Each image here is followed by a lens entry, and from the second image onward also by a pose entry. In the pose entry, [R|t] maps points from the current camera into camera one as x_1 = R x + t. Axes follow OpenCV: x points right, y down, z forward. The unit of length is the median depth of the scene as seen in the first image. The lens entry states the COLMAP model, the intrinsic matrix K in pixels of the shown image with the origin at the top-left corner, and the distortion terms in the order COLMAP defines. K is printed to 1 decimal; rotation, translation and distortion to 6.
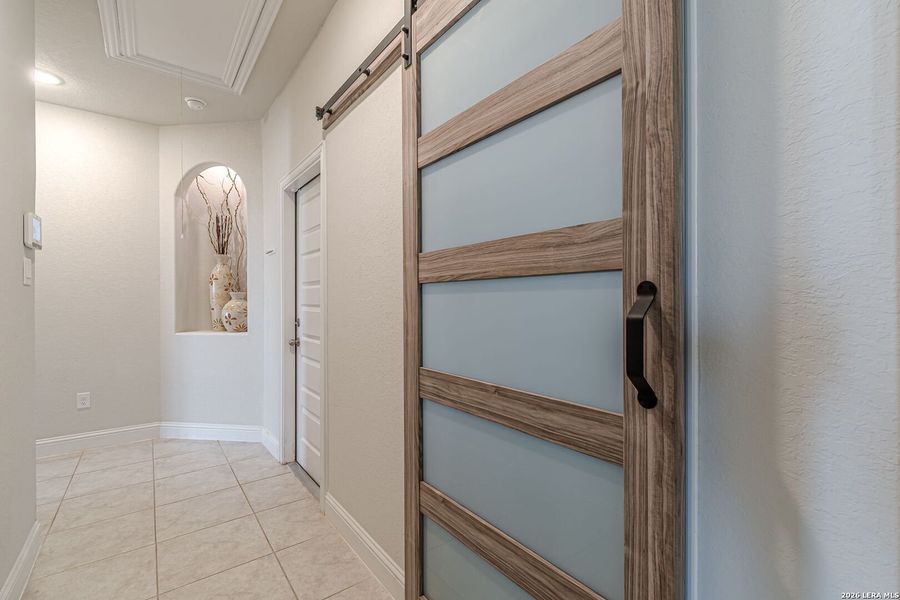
lens RADIAL K [[402.7, 0, 451.9], [0, 402.7, 301.1], [0, 0, 1]] dist [0.003647, -0.000120]
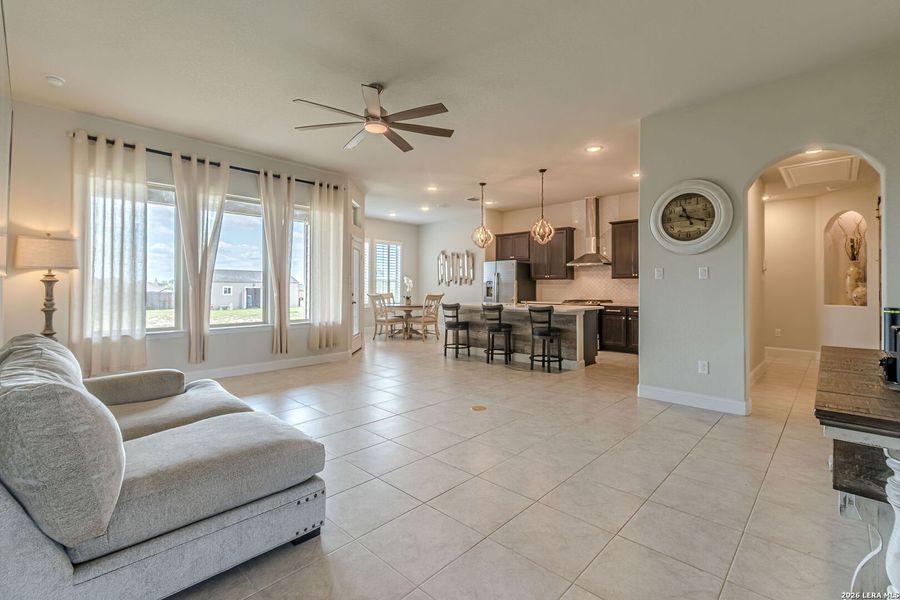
lens RADIAL K [[402.7, 0, 464.5], [0, 402.7, 286.5], [0, 0, 1]] dist [0.003647, -0.000120]
pose [[0.174563, 0.004250, -0.984637, 0.835480], [-0.003872, 0.999986, 0.003630, -0.005469], [0.984638, 0.003179, 0.174577, -0.934982]]
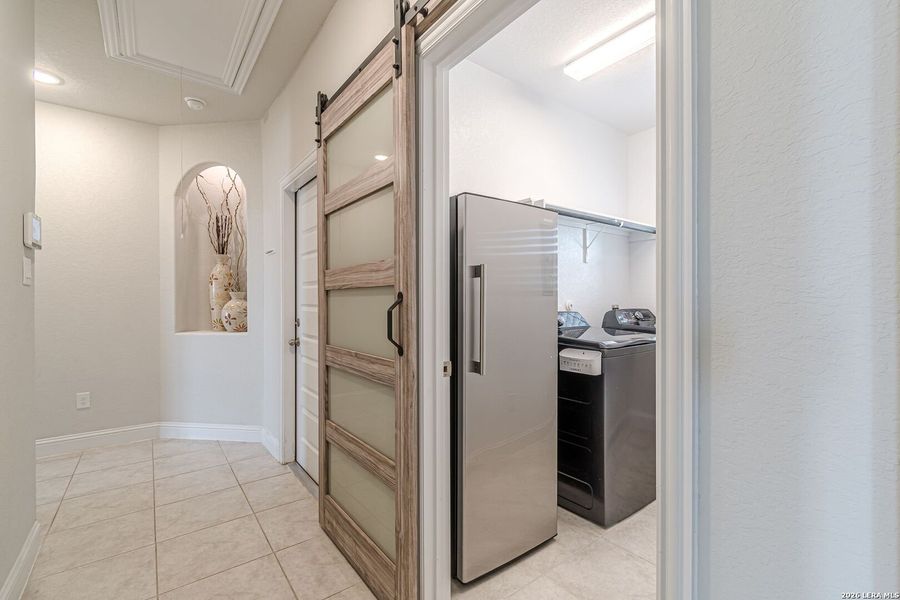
lens RADIAL K [[402.7, 0, 452.4], [0, 402.7, 301.1], [0, 0, 1]] dist [0.003647, -0.000120]
pose [[1.000000, 0.000058, 0.000927, 0.003205], [-0.000058, 1.000000, 0.000068, 0.000016], [-0.000927, -0.000068, 1.000000, -0.004501]]
